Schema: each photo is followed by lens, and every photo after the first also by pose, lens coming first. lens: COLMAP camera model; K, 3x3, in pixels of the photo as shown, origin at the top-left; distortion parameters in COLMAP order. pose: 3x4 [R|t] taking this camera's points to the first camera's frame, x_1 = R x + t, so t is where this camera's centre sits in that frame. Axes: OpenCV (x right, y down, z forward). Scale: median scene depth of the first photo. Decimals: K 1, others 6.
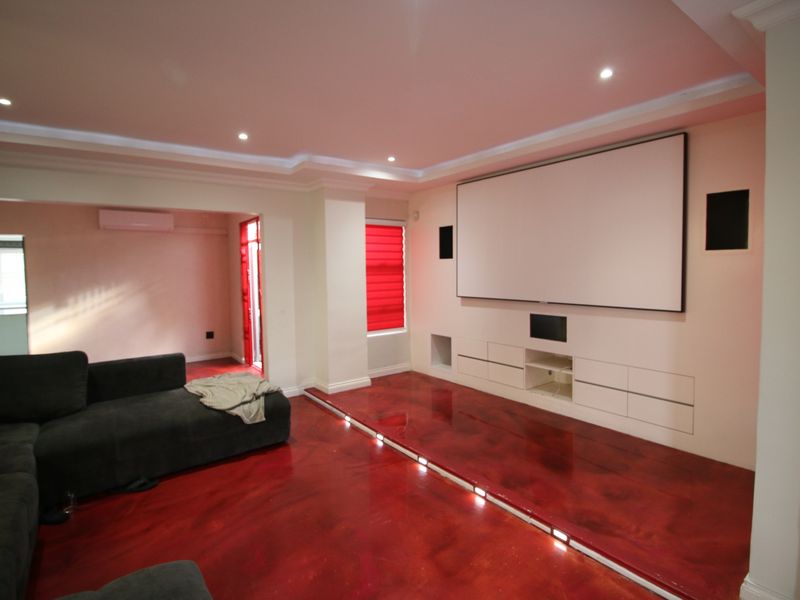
lens RADIAL K [[420.5, 0, 404.0], [0, 420.5, 299.0], [0, 0, 1]] dist [-0.015210, -0.004127]
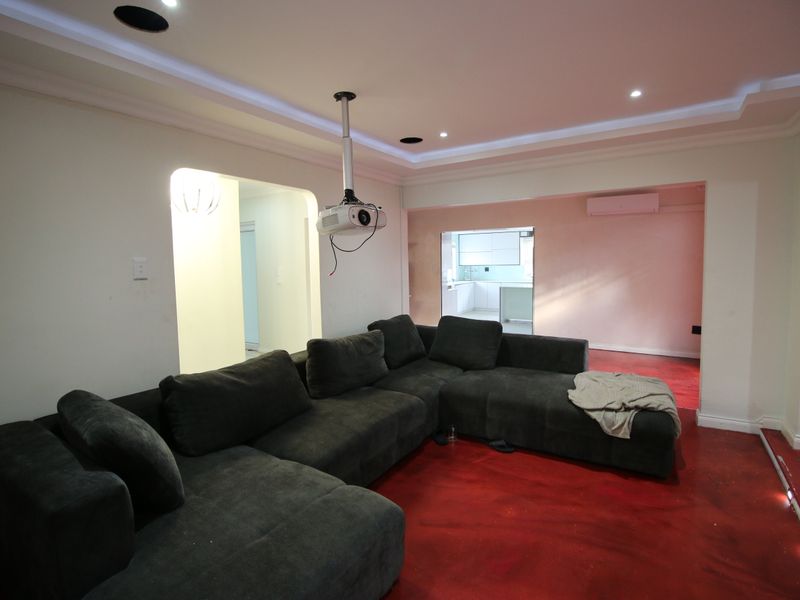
lens RADIAL K [[420.5, 0, 399.5], [0, 420.5, 299.3], [0, 0, 1]] dist [-0.015210, -0.004127]
pose [[0.335794, 0.101236, -0.936479, 0.266233], [-0.059340, 0.994506, 0.086231, -0.028743], [0.940064, 0.026615, 0.339957, 0.296617]]
